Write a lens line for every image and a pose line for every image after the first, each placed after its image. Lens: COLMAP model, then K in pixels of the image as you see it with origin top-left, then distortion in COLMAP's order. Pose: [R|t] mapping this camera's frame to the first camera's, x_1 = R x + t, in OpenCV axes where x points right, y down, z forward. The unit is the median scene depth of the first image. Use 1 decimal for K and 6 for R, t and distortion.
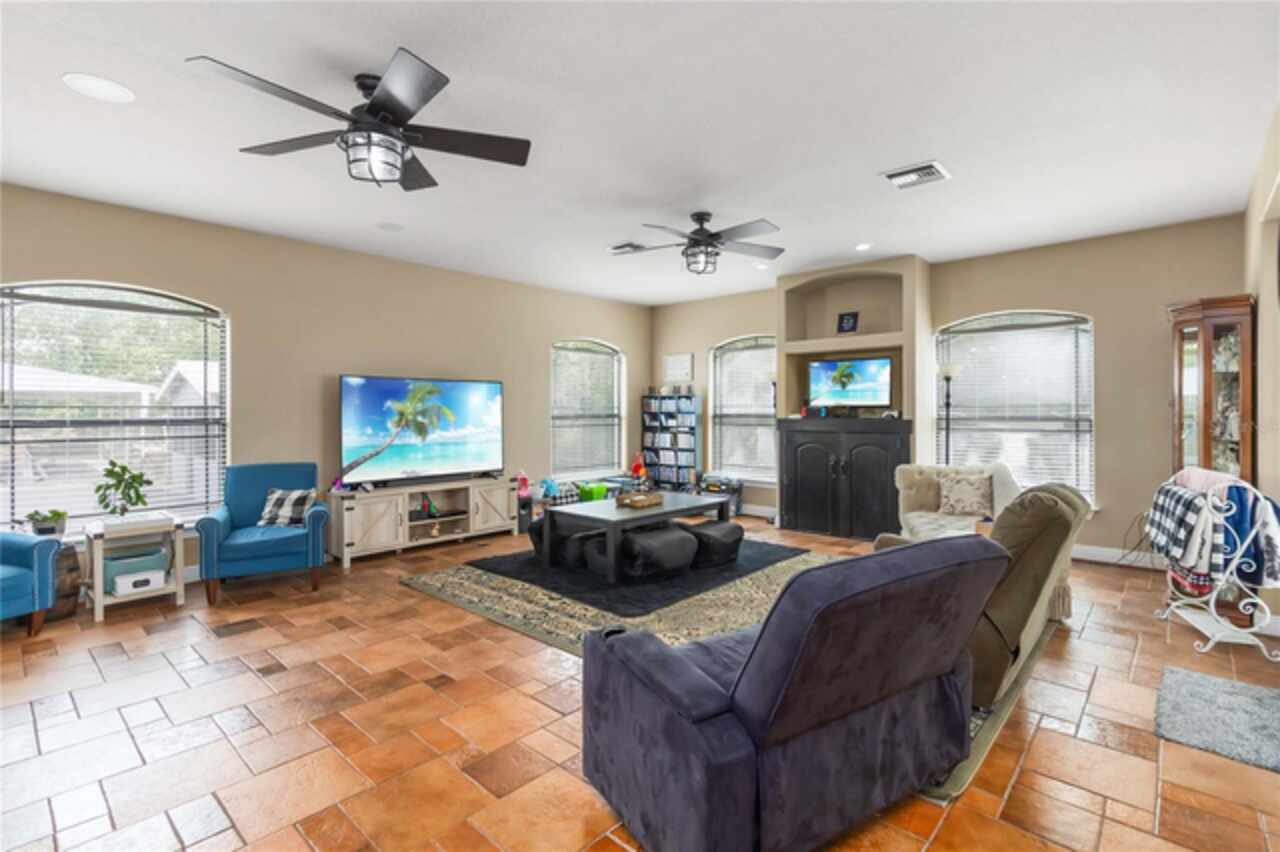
lens RADIAL K [[596.2, 0, 639.4], [0, 596.2, 417.8], [0, 0, 1]] dist [-0.003517, -0.001090]
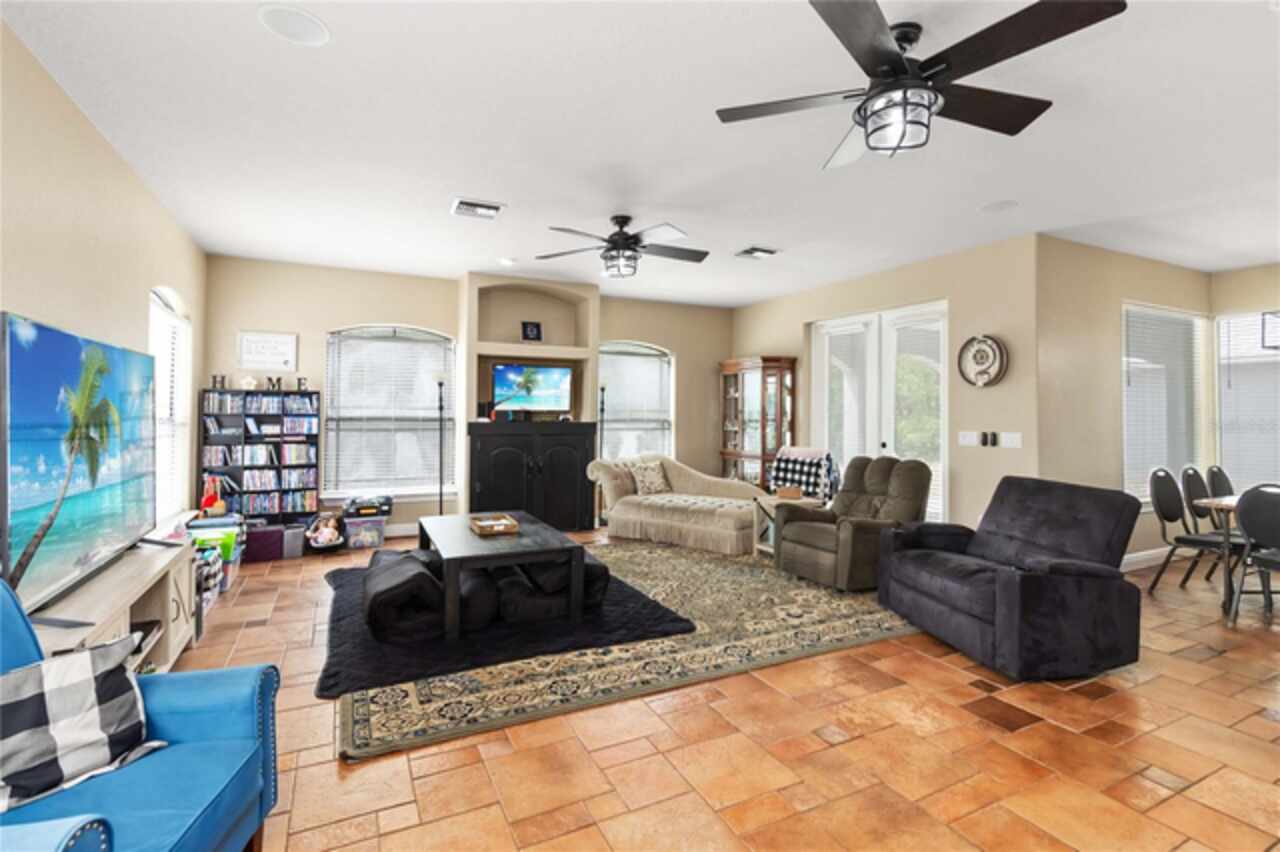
lens RADIAL K [[596.2, 0, 638.0], [0, 596.2, 407.0], [0, 0, 1]] dist [-0.003517, -0.001090]
pose [[0.356870, 0.016263, 0.934013, -0.477932], [0.004196, 0.999810, -0.019012, -0.003507], [-0.934145, 0.010704, 0.356734, 0.370381]]
